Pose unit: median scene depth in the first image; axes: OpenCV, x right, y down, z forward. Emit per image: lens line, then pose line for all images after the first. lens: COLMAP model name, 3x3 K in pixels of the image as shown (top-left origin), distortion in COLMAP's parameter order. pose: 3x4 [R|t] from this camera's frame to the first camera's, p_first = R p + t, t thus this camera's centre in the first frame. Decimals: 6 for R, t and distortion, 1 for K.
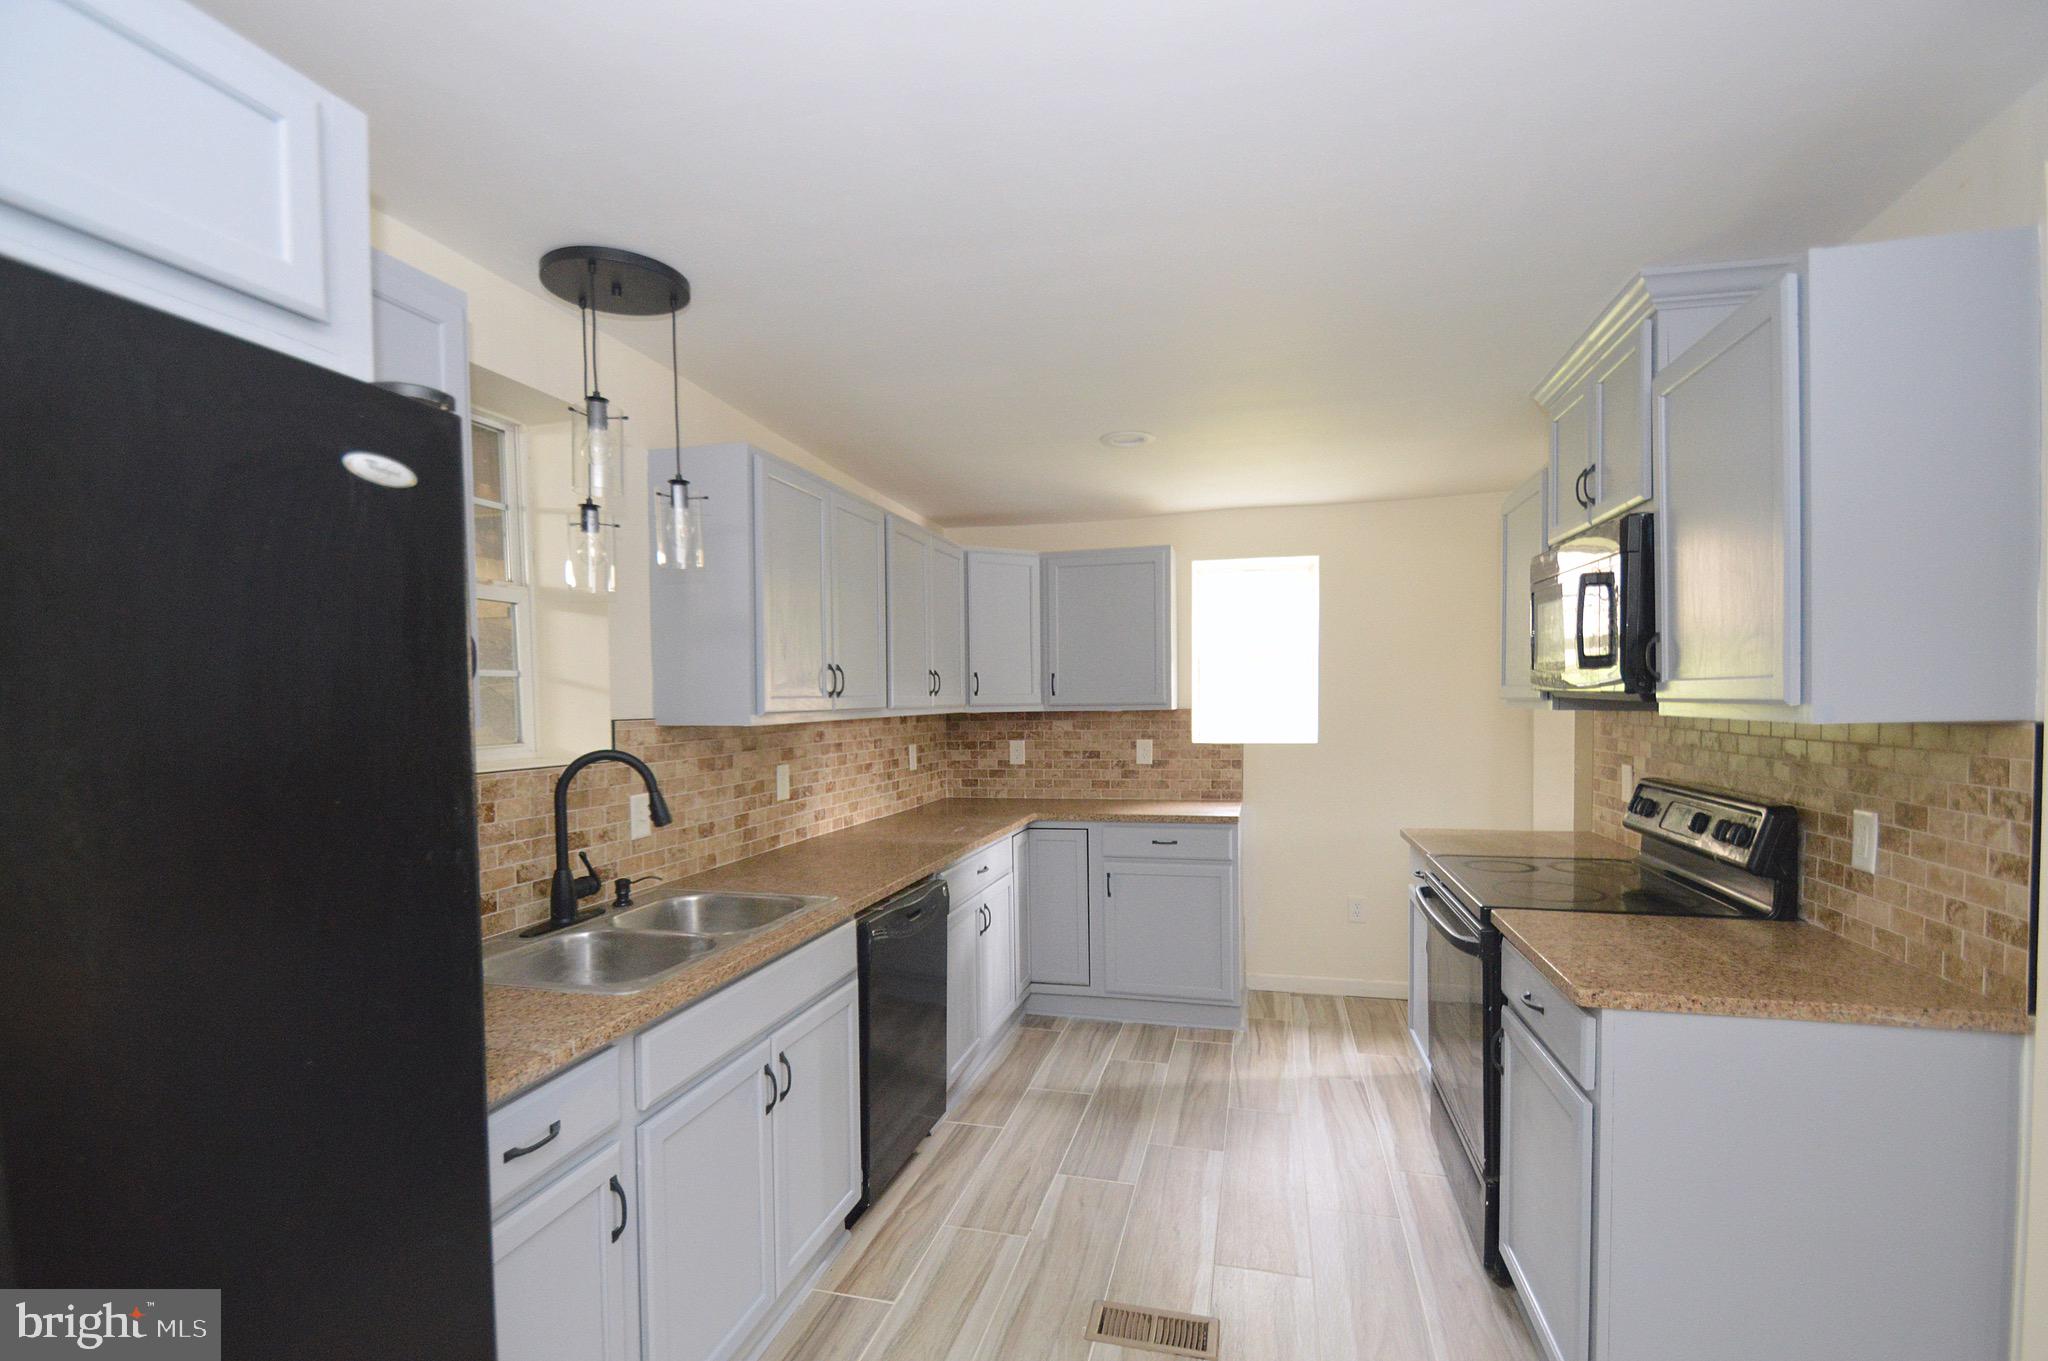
lens RADIAL K [[943.1, 0, 1020.5], [0, 943.1, 688.0], [0, 0, 1]] dist [0.008412, -0.015765]
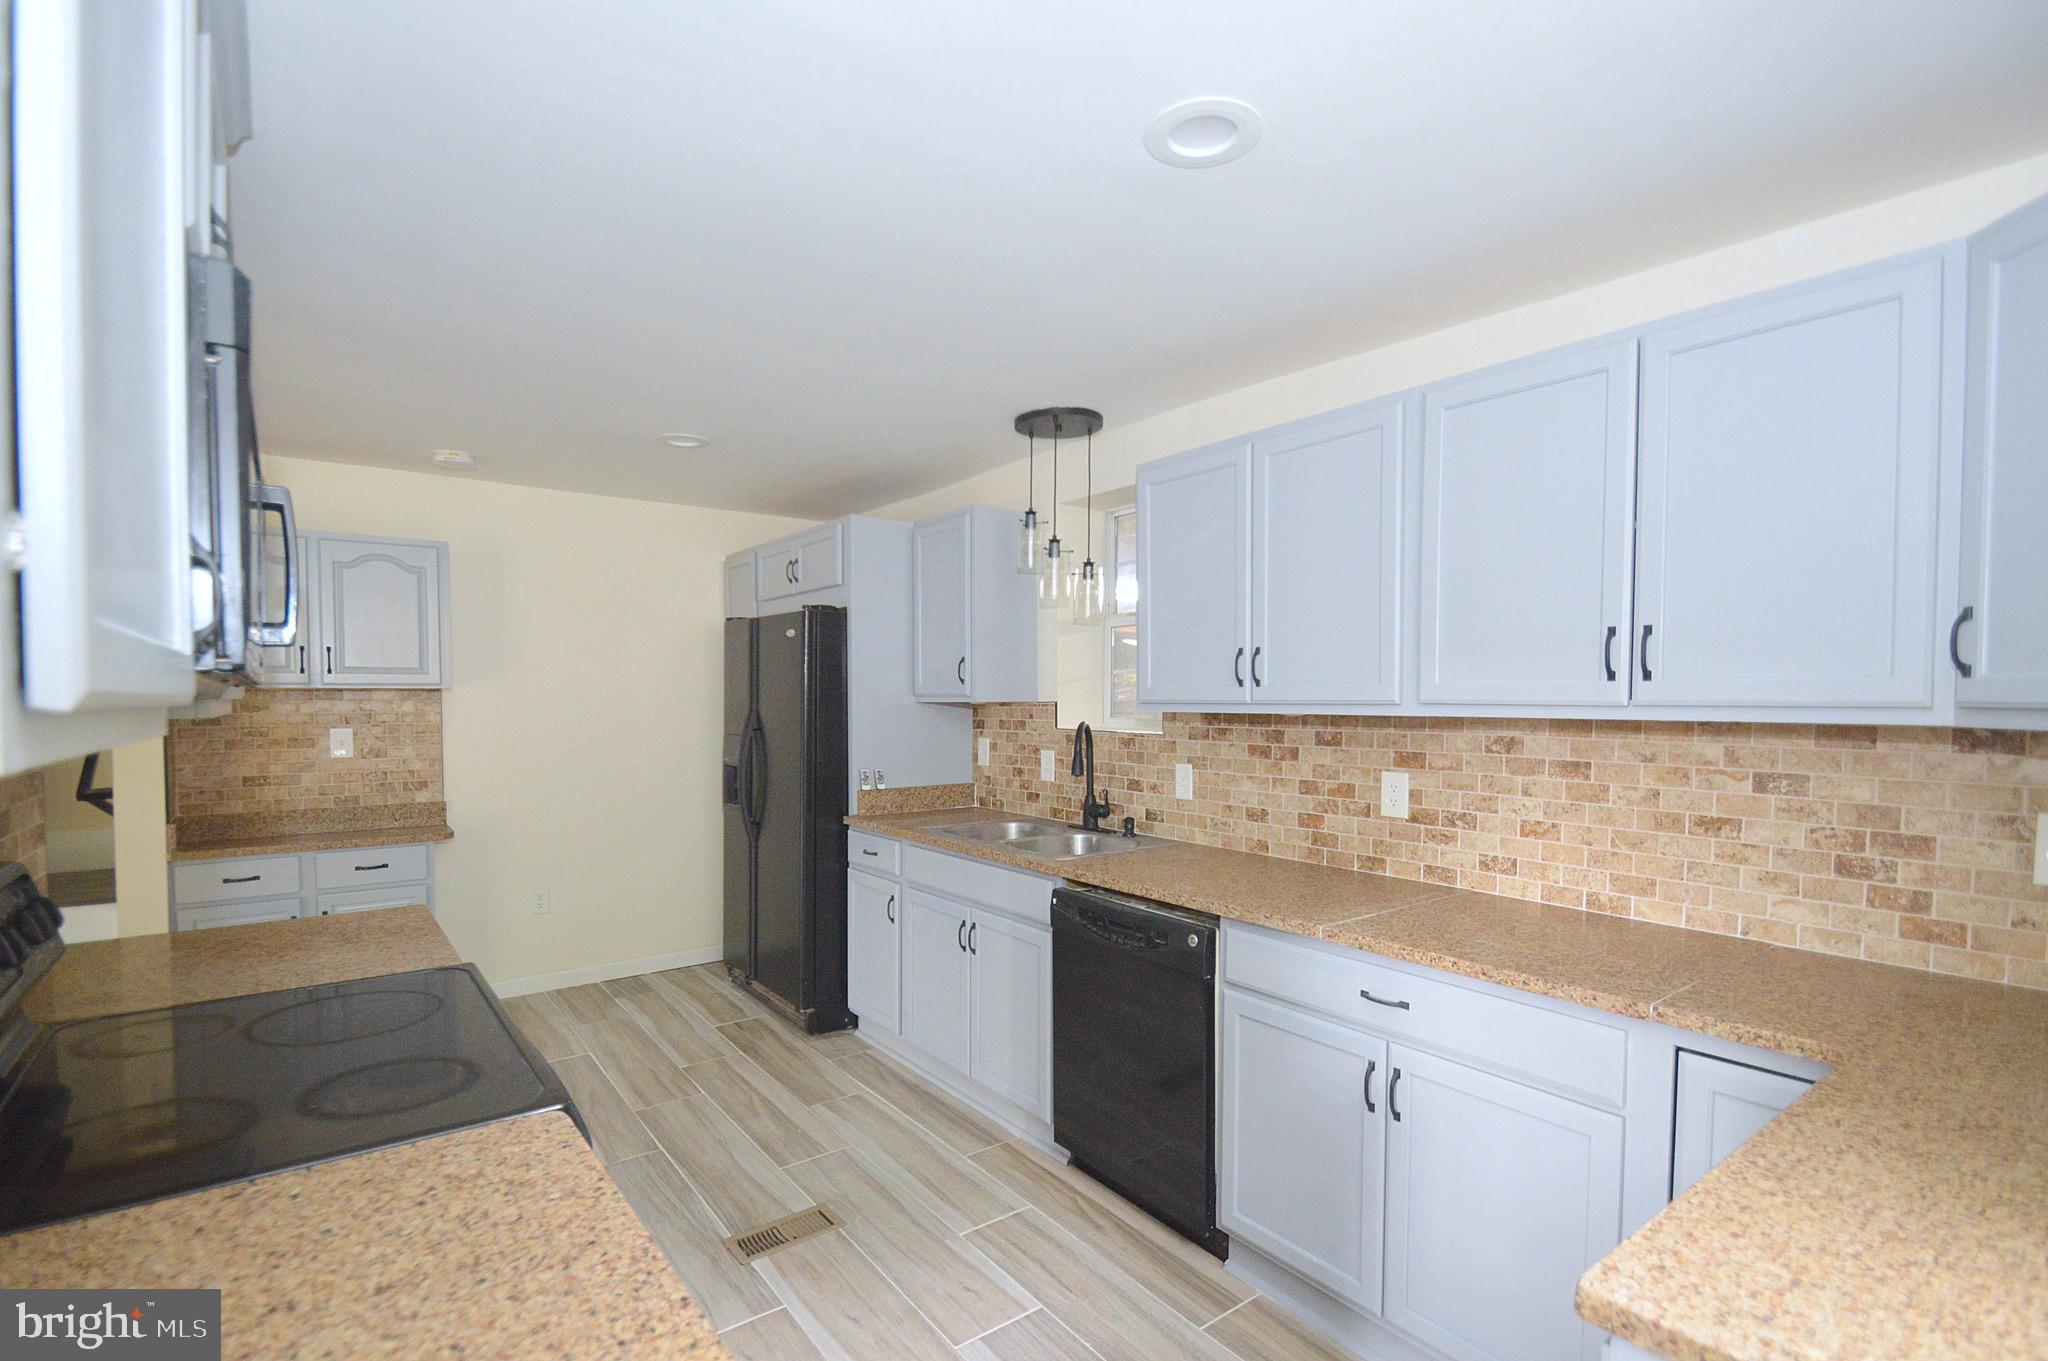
lens RADIAL K [[943.1, 0, 1006.6], [0, 943.1, 688.9], [0, 0, 1]] dist [0.008412, -0.015765]
pose [[-0.635280, 0.014616, -0.772144, 0.593262], [0.022485, 0.999747, 0.000424, 0.006318], [0.771954, -0.017092, -0.635448, 1.355111]]
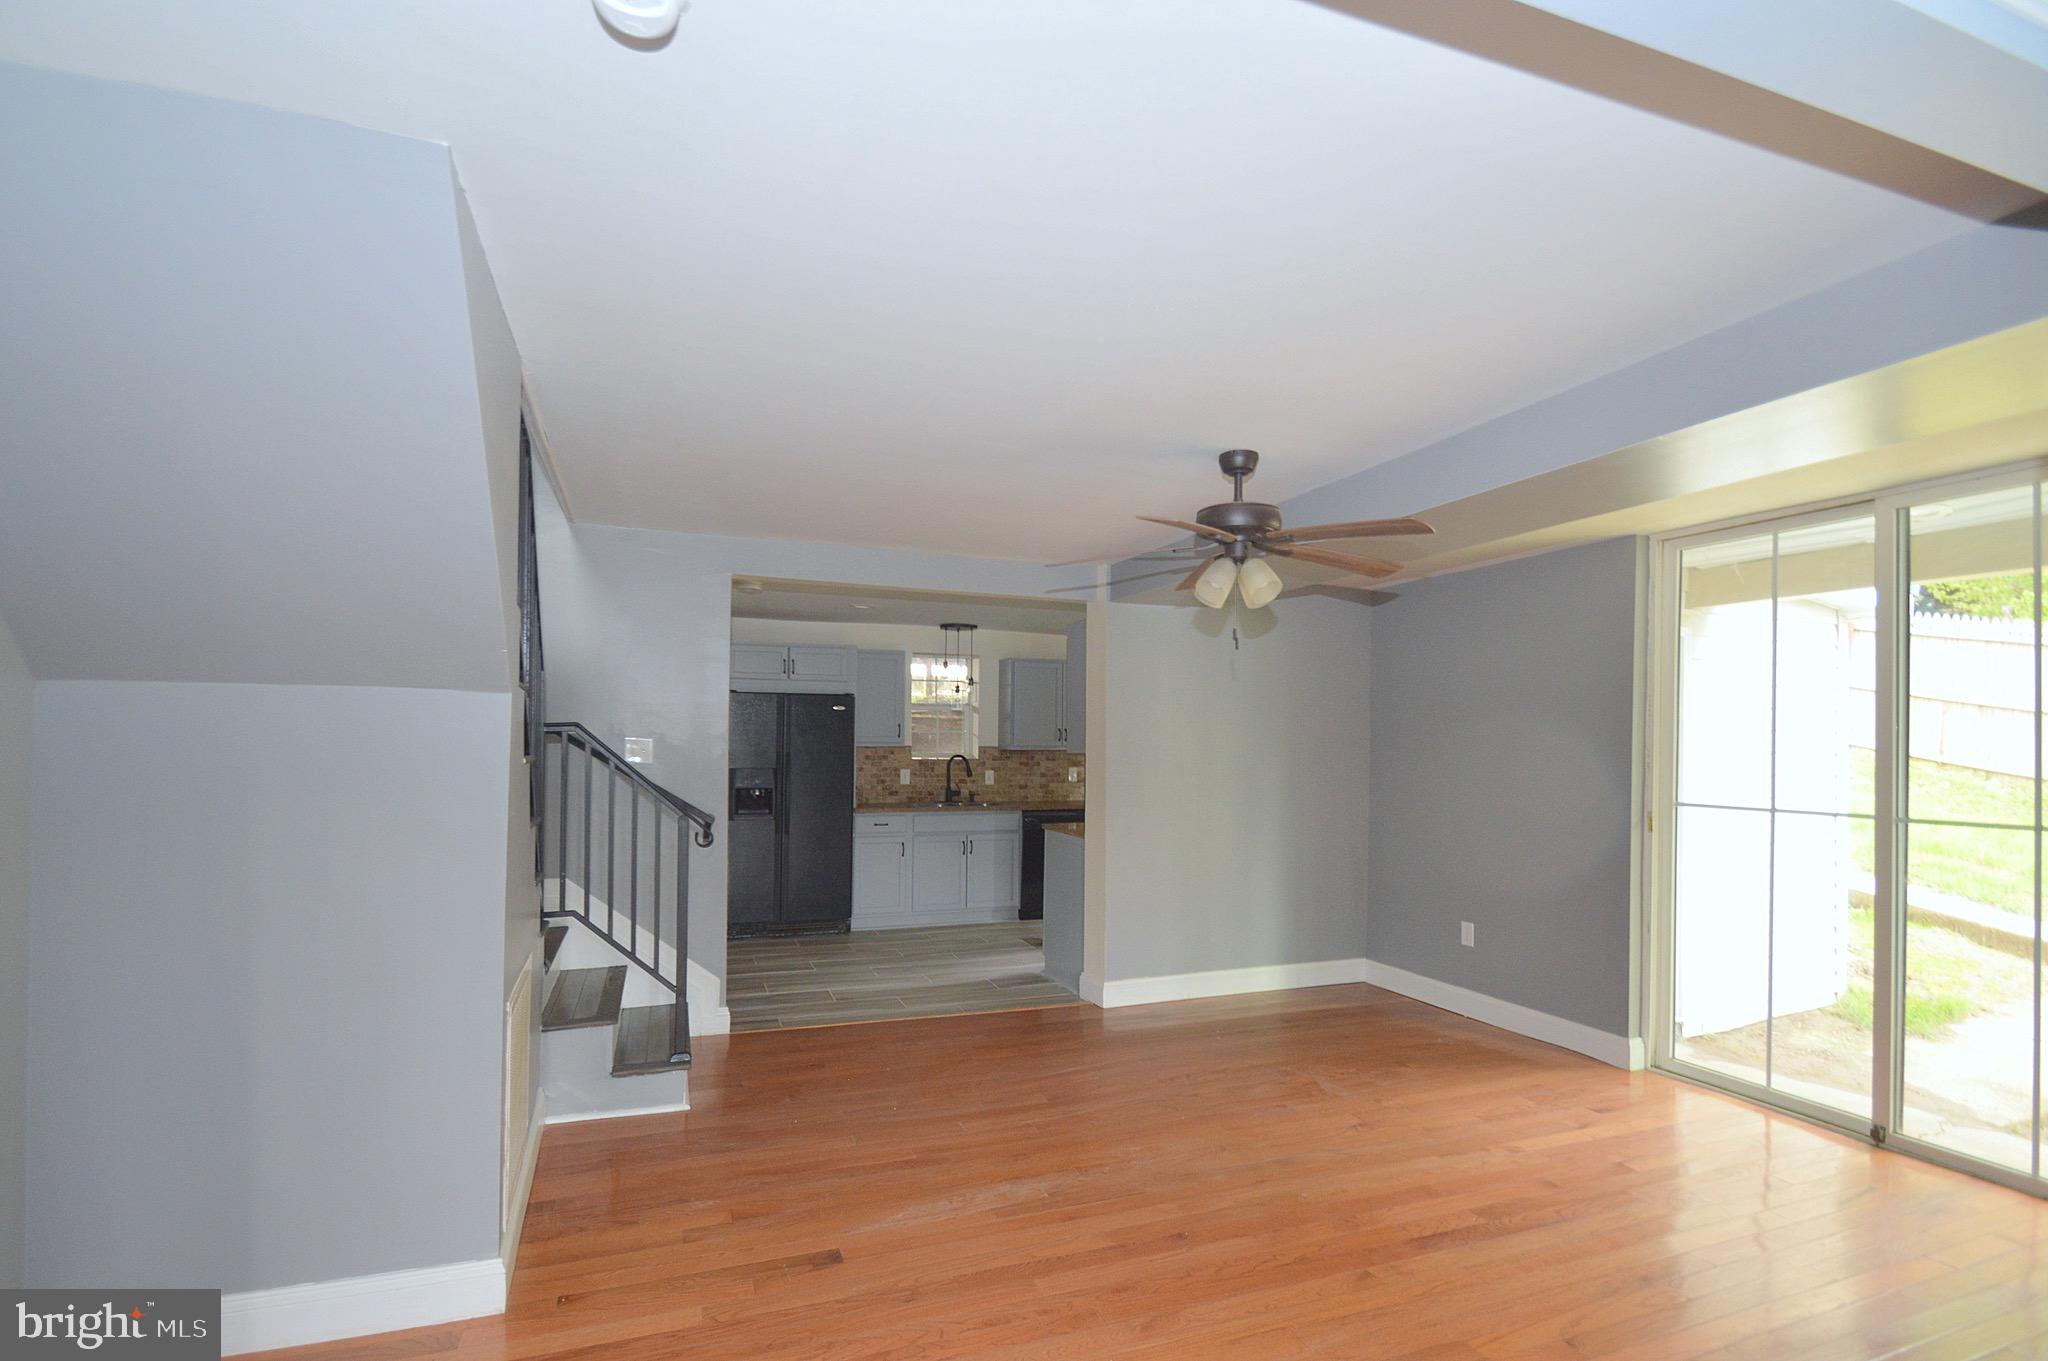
lens RADIAL K [[943.1, 0, 997.7], [0, 943.1, 727.1], [0, 0, 1]] dist [0.008412, -0.015765]
pose [[0.550590, 0.018417, -0.834573, 1.877539], [-0.010688, 0.999830, 0.015013, -0.067256], [0.834707, 0.000654, 0.550693, -0.595016]]
